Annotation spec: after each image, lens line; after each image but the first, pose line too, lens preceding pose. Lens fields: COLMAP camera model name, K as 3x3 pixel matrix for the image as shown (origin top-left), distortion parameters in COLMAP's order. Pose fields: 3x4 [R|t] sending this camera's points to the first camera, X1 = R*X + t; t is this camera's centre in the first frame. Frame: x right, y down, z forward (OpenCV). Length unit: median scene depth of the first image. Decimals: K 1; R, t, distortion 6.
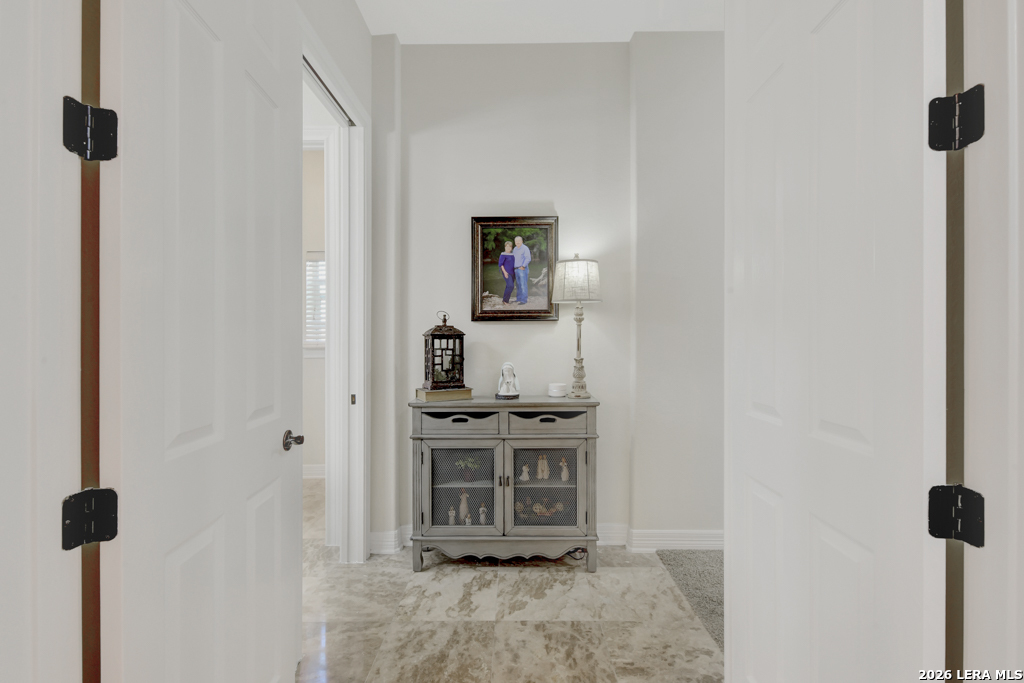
lens RADIAL K [[425.4, 0, 512.0], [0, 425.4, 341.5], [0, 0, 1]] dist [0.000513, -0.010672]
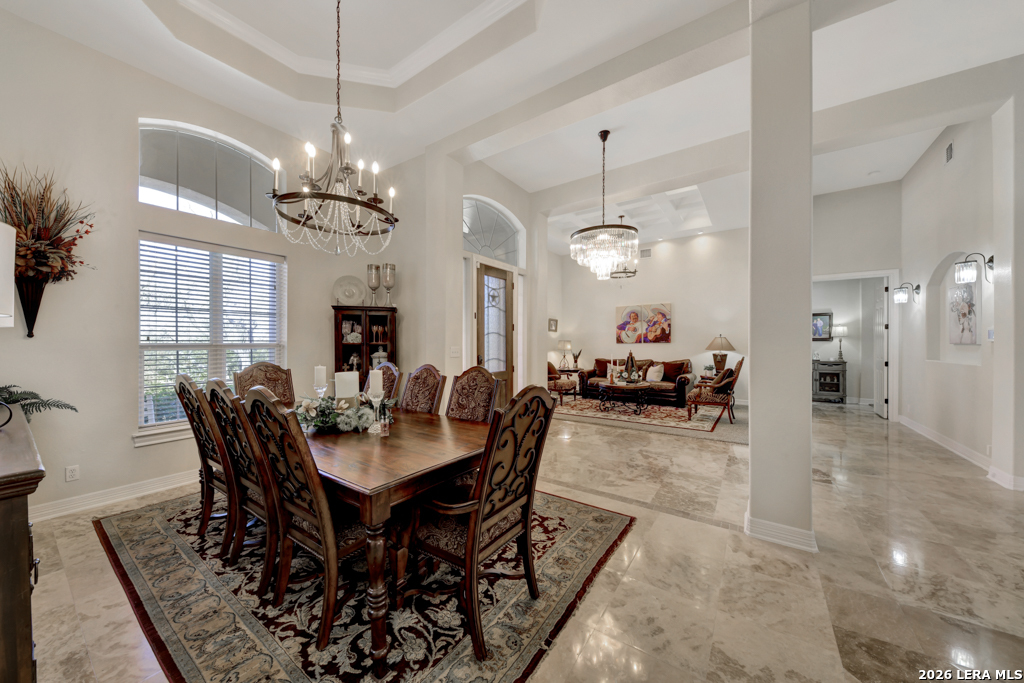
lens RADIAL K [[353.5, 0, 513.8], [0, 353.5, 338.7], [0, 0, 1]] dist [0.009537, -0.006881]
pose [[0.833488, -0.000106, -0.552538, -0.547025], [-0.000857, 0.999999, -0.001484, -0.065311], [0.552537, 0.001710, 0.833487, -3.391605]]
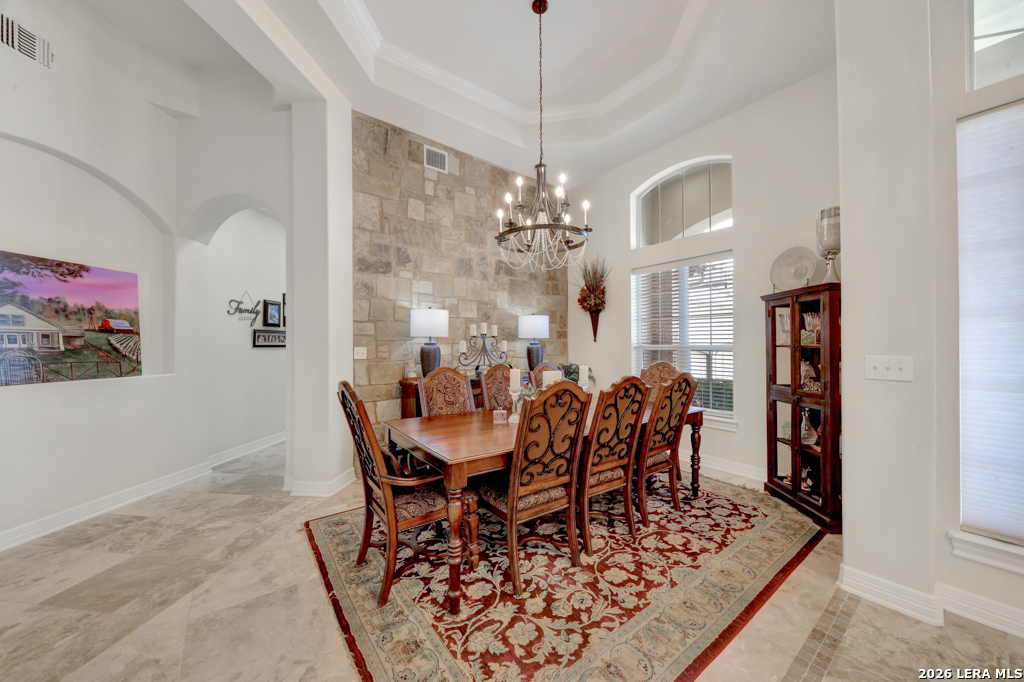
lens RADIAL K [[355.7, 0, 508.8], [0, 355.7, 331.0], [0, 0, 1]] dist [0.017812, -0.005106]
pose [[-0.790131, -0.014081, -0.612776, -0.666380], [0.010332, 0.999288, -0.036284, -0.061331], [0.612850, -0.035000, -0.789424, -1.937873]]
